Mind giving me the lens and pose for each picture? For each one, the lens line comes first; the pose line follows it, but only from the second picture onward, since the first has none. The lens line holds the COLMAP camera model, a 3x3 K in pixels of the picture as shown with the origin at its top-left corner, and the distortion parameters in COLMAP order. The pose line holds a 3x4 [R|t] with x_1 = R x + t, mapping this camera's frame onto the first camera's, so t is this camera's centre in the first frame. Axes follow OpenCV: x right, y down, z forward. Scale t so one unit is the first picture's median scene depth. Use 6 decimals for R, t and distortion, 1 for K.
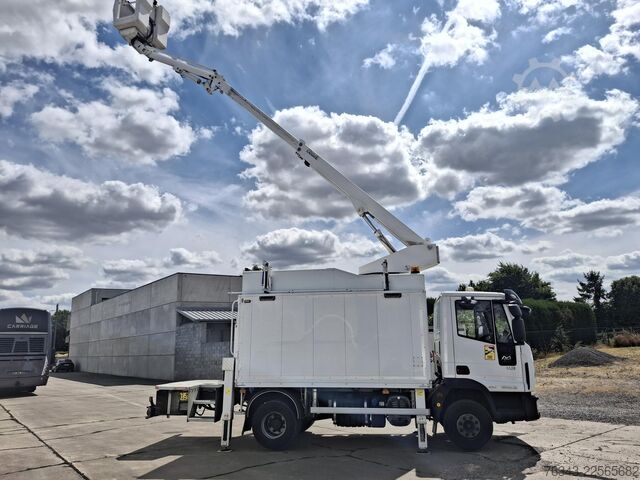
lens RADIAL K [[480.9, 0, 320.0], [0, 480.9, 240.0], [0, 0, 1]] dist [0.057088, -0.105327]
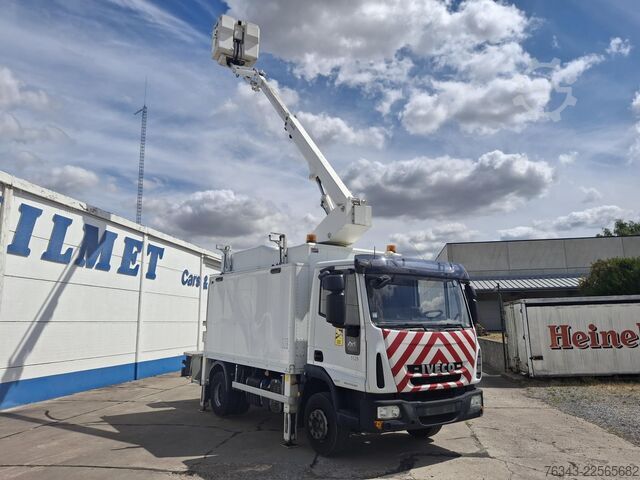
lens RADIAL K [[480.9, 0, 320.0], [0, 480.9, 240.0], [0, 0, 1]] dist [0.057088, -0.105327]
pose [[0.695705, -0.100029, -0.711329, 0.898727], [0.144841, 0.989452, 0.002521, 0.070345], [0.703574, -0.104784, 0.702855, 0.442114]]
